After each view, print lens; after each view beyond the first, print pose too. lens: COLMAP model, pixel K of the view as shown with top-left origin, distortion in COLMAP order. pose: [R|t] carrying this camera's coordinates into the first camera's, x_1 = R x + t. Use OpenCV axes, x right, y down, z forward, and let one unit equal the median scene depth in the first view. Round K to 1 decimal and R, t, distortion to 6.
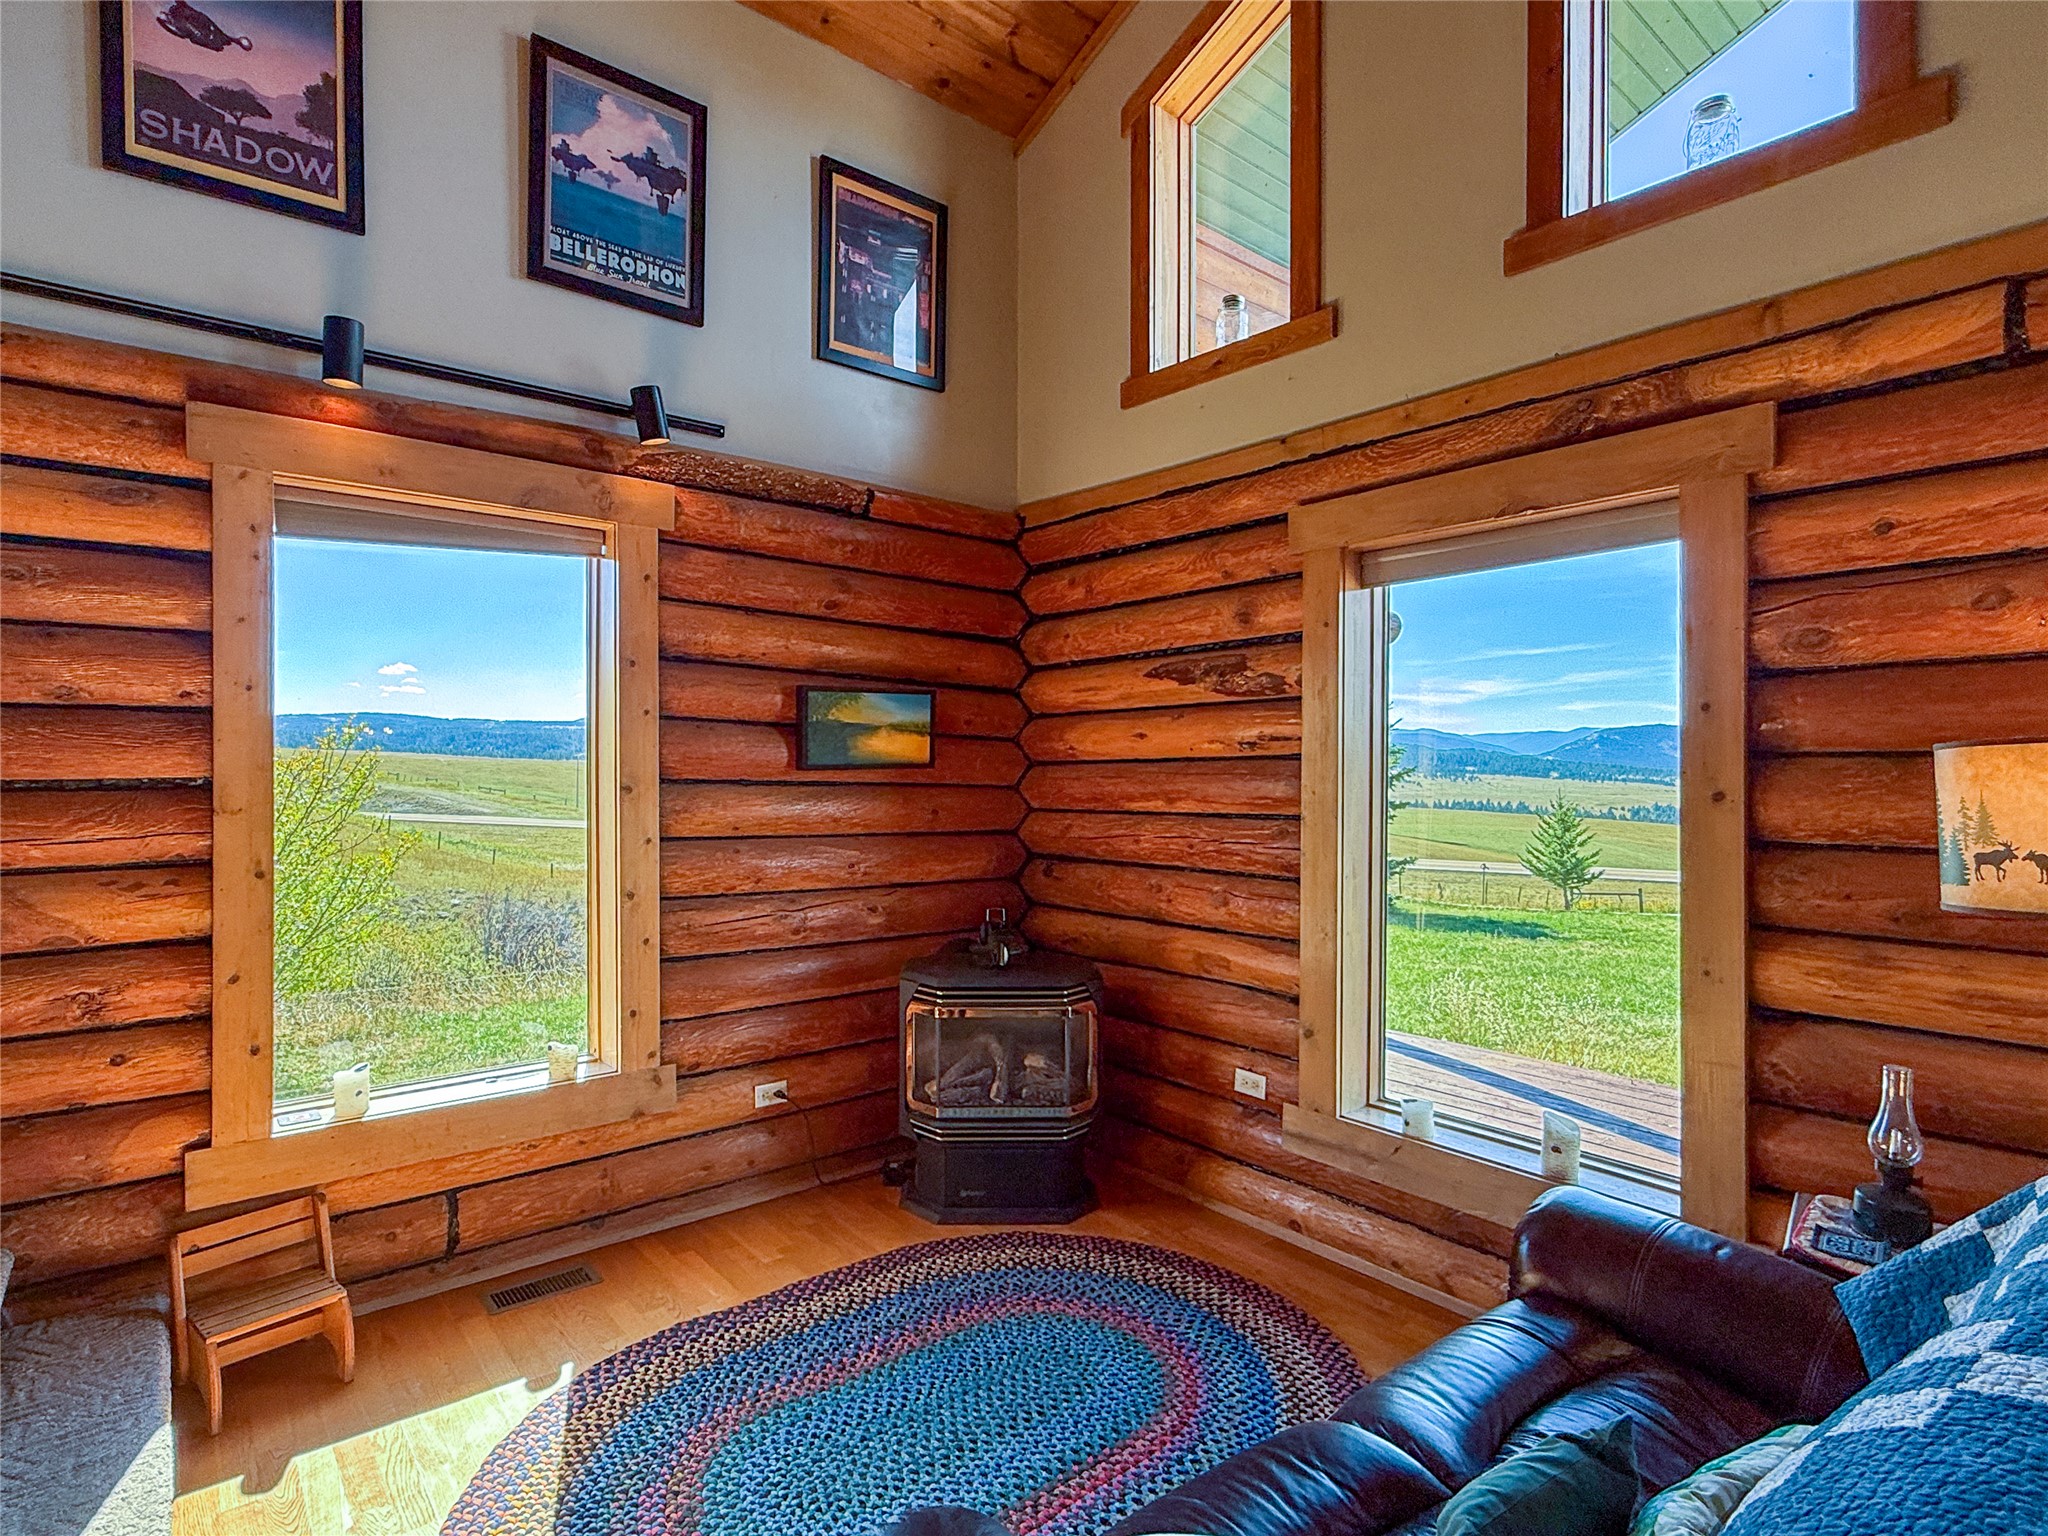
lens RADIAL K [[2140.3, 0, 1023.8], [0, 2140.3, 882.7], [0, 0, 1]] dist [0.006880, -0.029165]
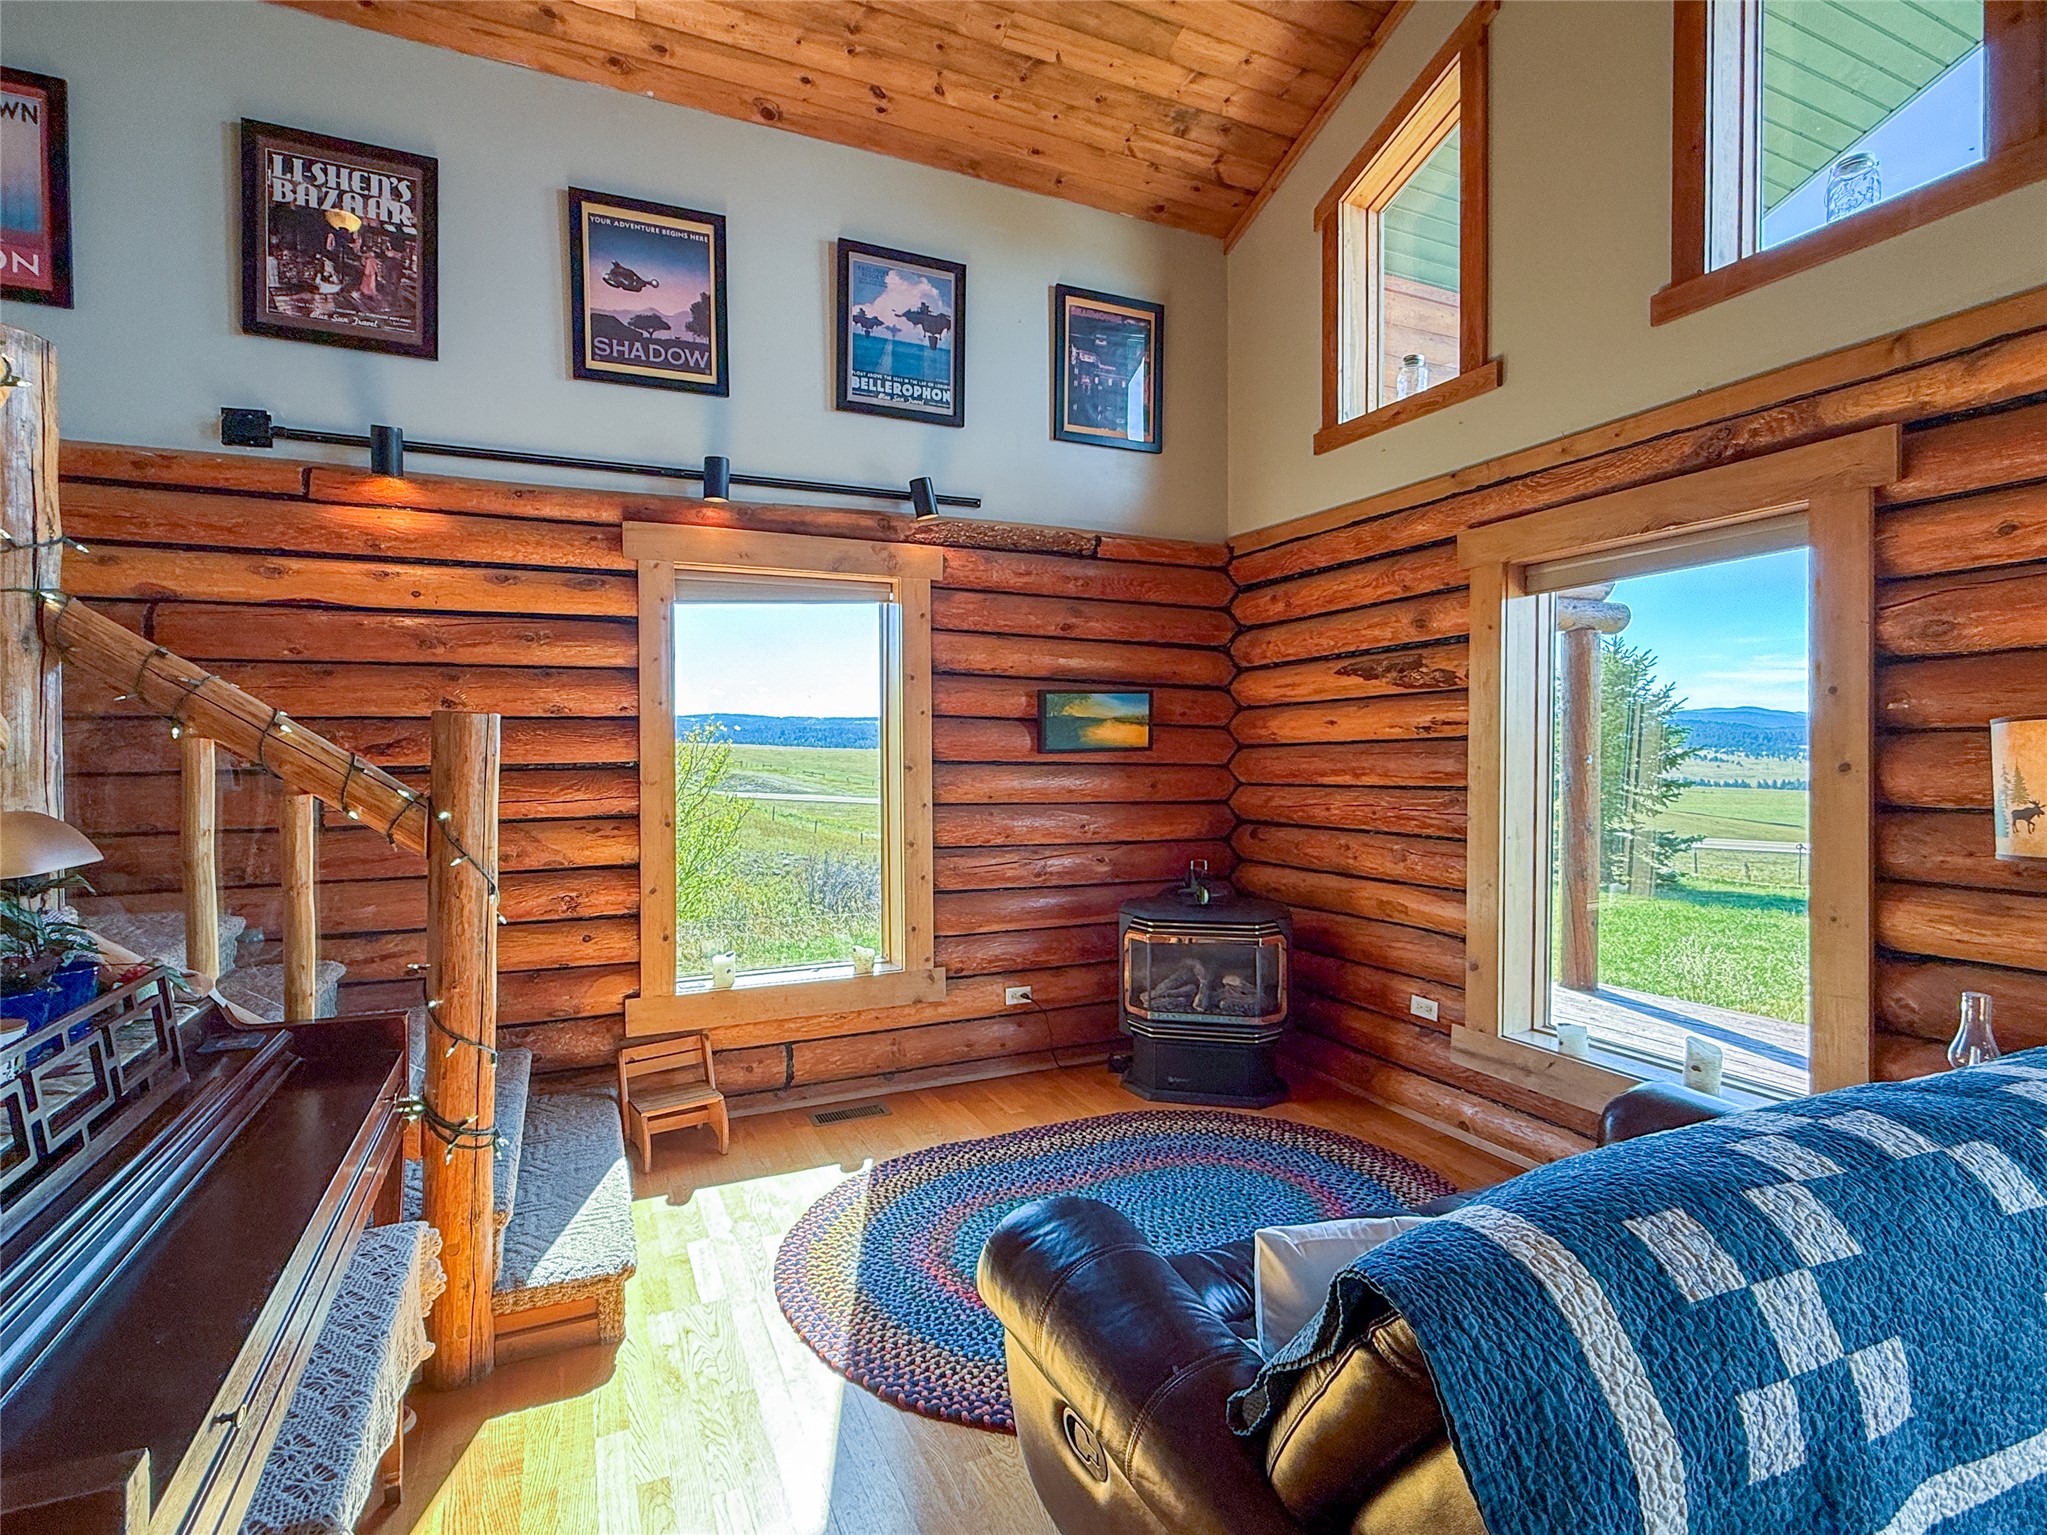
lens RADIAL K [[2139.3, 0, 1023.3], [0, 2139.3, 882.1], [0, 0, 1]] dist [0.006880, -0.029165]
pose [[0.989336, -0.003799, -0.145599, 0.065399], [0.004699, 0.999972, 0.005836, 0.016289], [0.145573, -0.006458, 0.989326, -0.263888]]
